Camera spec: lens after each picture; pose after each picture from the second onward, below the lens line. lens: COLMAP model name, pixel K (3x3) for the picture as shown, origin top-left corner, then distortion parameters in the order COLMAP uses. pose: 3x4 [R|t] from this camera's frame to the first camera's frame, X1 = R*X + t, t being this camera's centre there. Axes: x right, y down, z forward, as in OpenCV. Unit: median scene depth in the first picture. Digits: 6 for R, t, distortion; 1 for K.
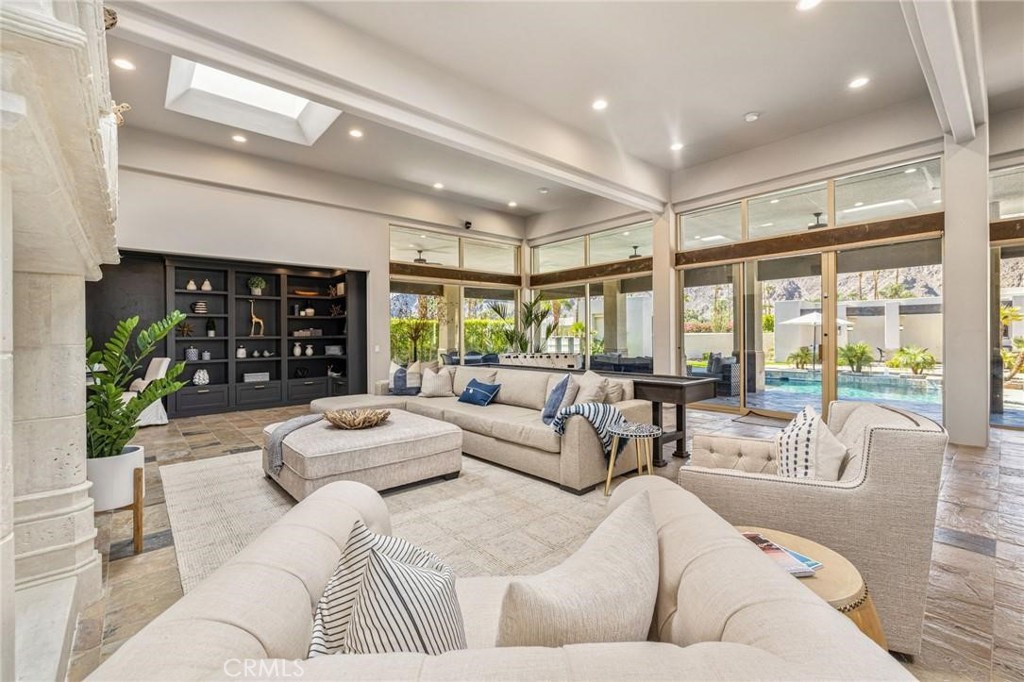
lens RADIAL K [[432.8, 0, 519.0], [0, 432.8, 334.7], [0, 0, 1]] dist [-0.001095, -0.000230]
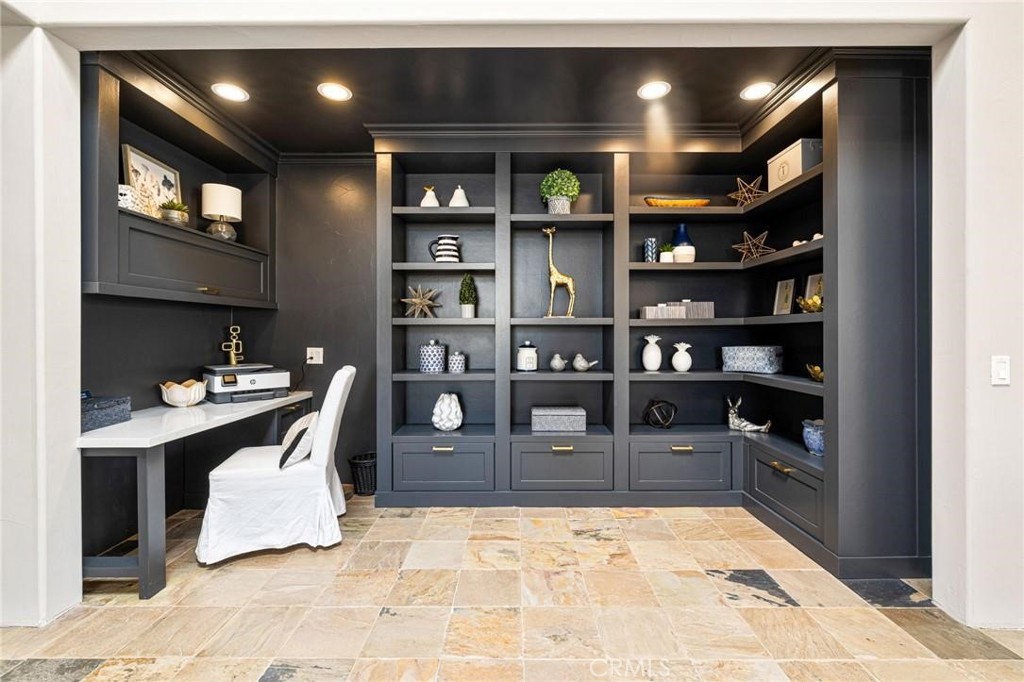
lens RADIAL K [[442.1, 0, 510.5], [0, 442.1, 338.0], [0, 0, 1]] dist [-0.000091, 0.000068]
pose [[0.747450, 0.020055, -0.664015, -0.364012], [-0.004528, 0.999675, 0.025096, 0.011683], [0.664302, -0.015751, 0.747298, 0.656444]]
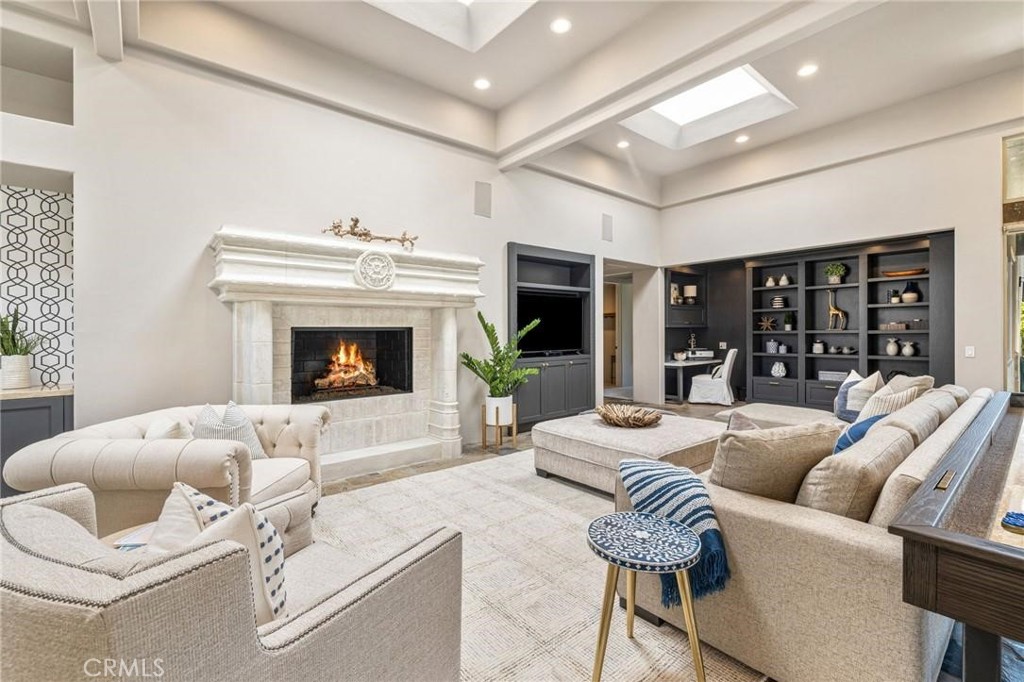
lens RADIAL K [[442.1, 0, 513.8], [0, 442.1, 334.0], [0, 0, 1]] dist [-0.000091, 0.000068]
pose [[-0.008969, 0.009561, -0.999914, 0.306868], [0.010789, 0.999897, 0.009464, -0.003825], [0.999902, -0.010703, -0.009072, 0.344087]]
